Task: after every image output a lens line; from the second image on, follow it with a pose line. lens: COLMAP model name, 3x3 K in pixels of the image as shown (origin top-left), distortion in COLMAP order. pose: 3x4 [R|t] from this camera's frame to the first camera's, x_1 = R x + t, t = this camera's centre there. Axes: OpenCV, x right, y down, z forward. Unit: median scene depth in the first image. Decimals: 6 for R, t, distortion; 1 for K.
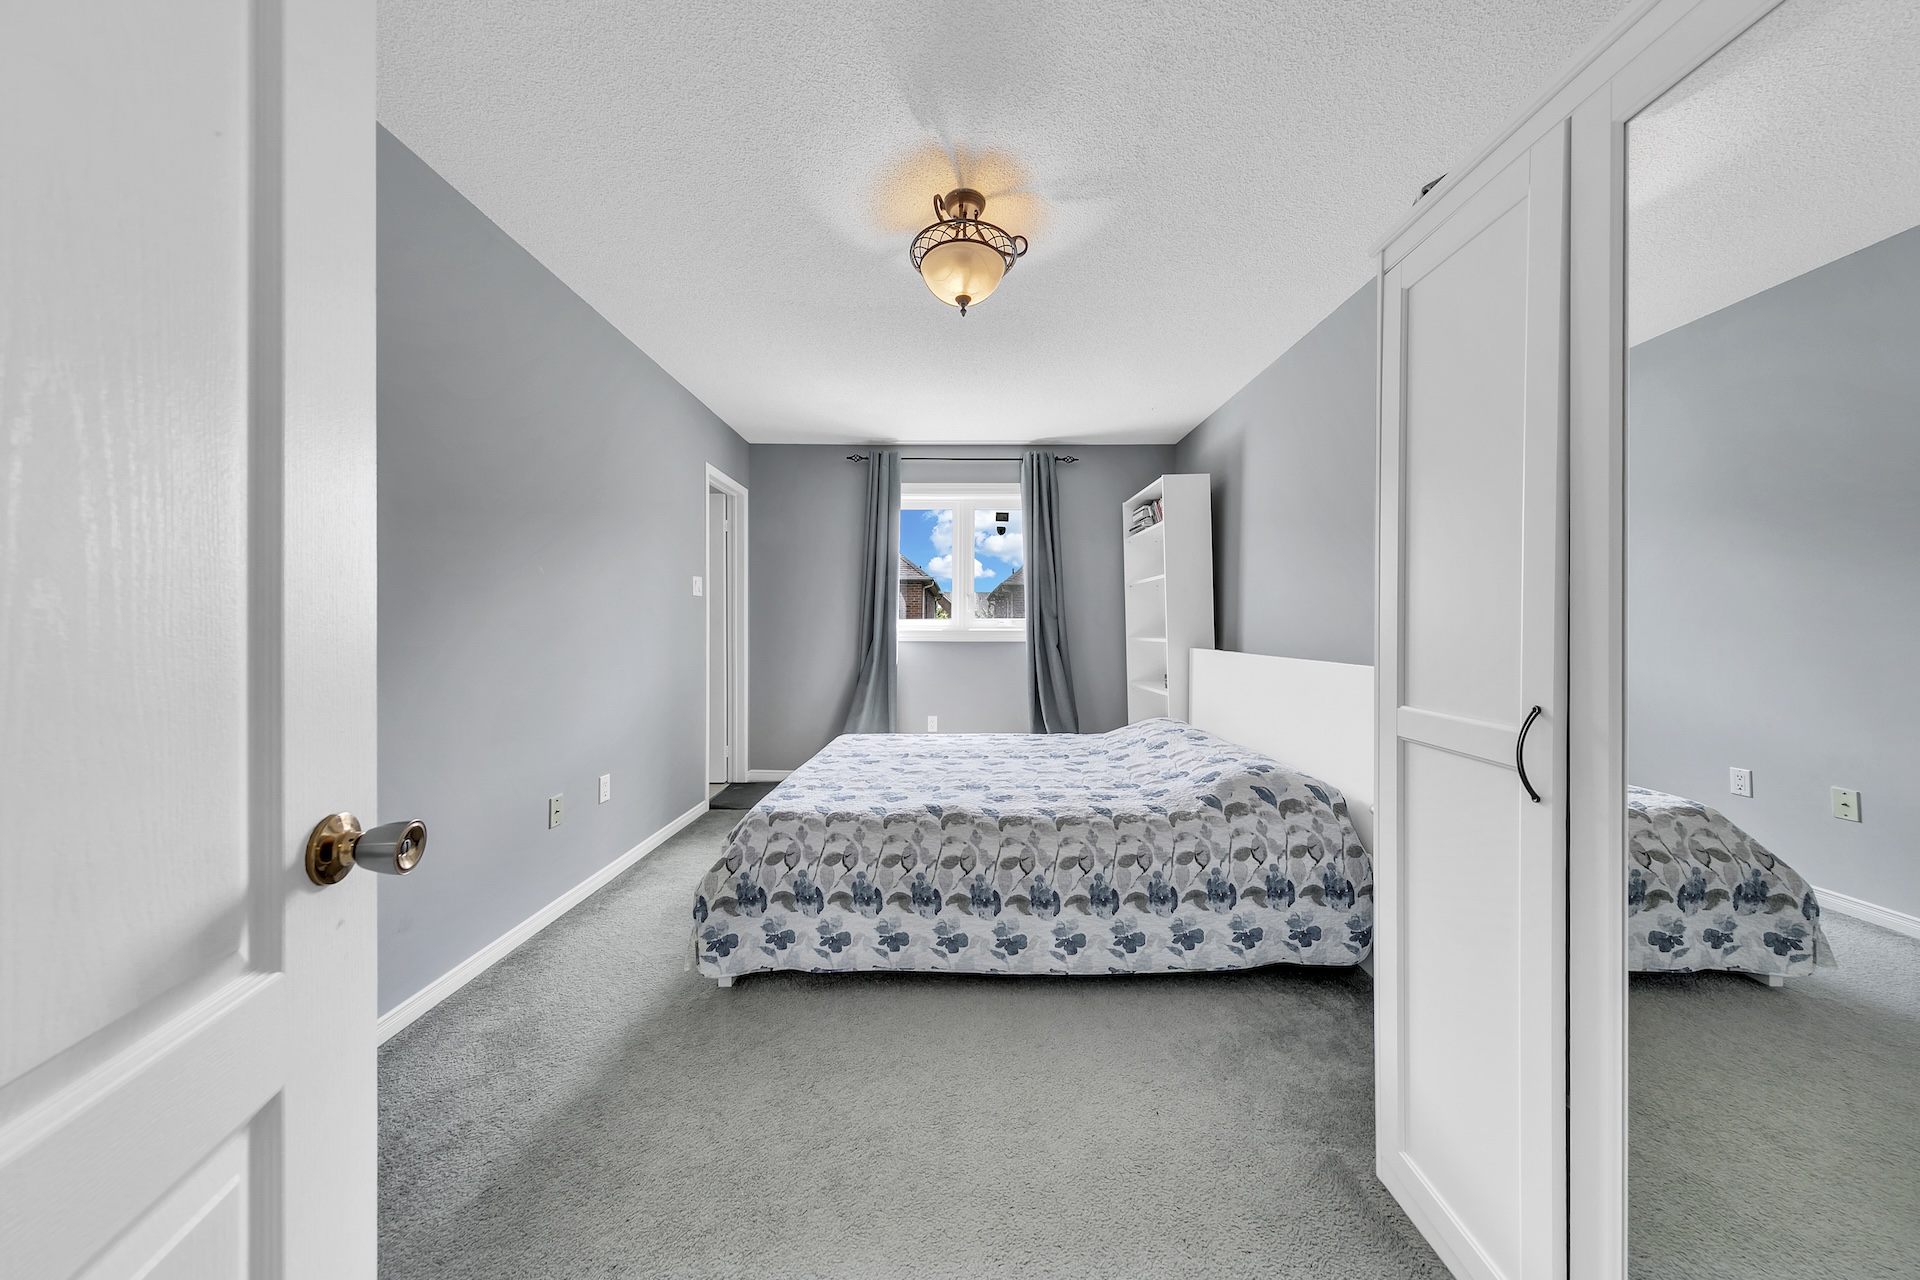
lens RADIAL K [[619.7, 0, 969.5], [0, 619.7, 632.9], [0, 0, 1]] dist [0.013339, -0.002653]
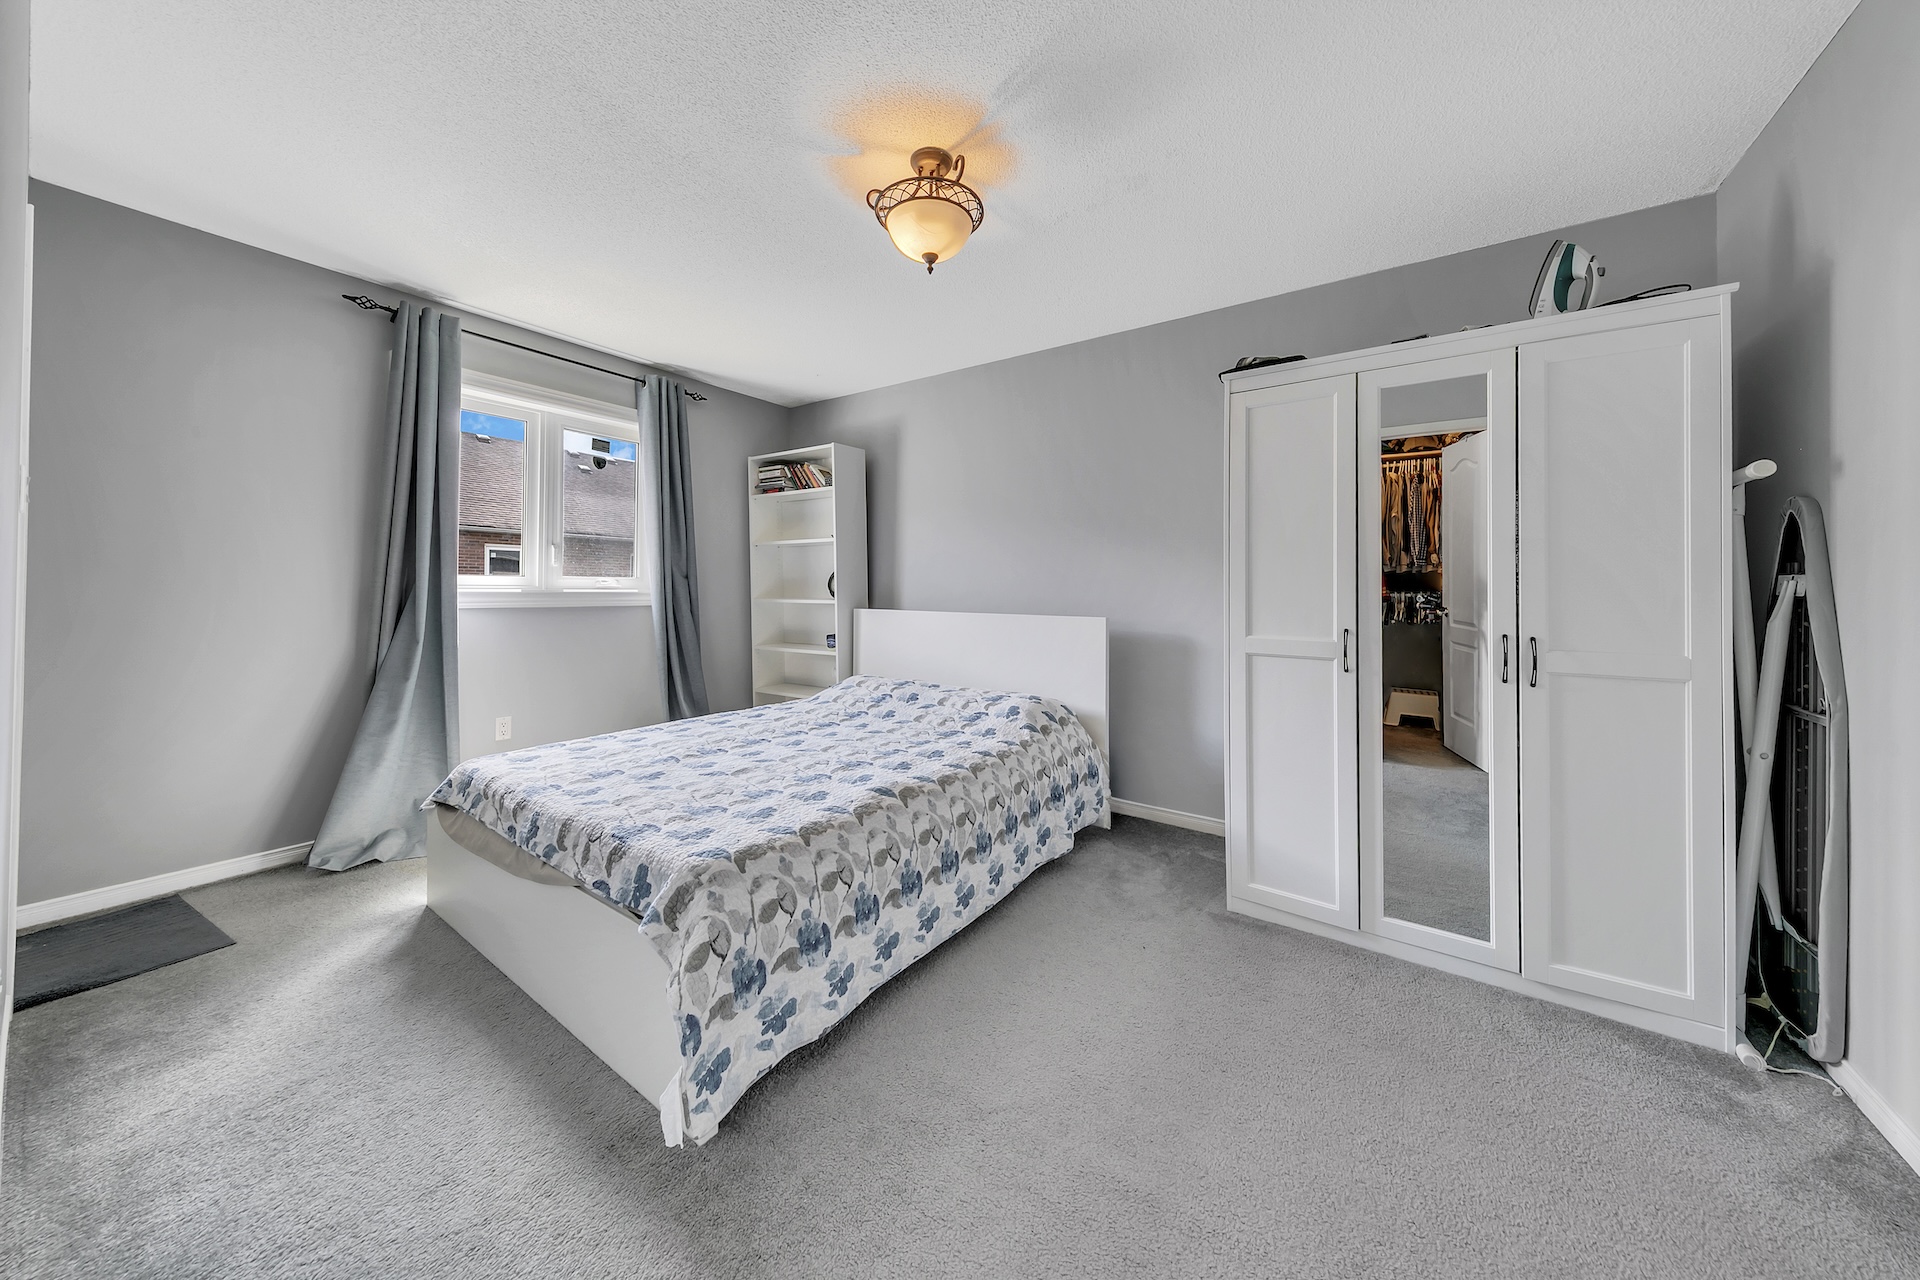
lens RADIAL K [[644.4, 0, 963.2], [0, 644.4, 580.9], [0, 0, 1]] dist [0.015230, -0.003038]
pose [[0.560797, 0.012963, 0.827852, -0.812512], [0.001276, 0.999863, -0.016520, -0.008476], [-0.827953, 0.010321, 0.560703, 0.385475]]
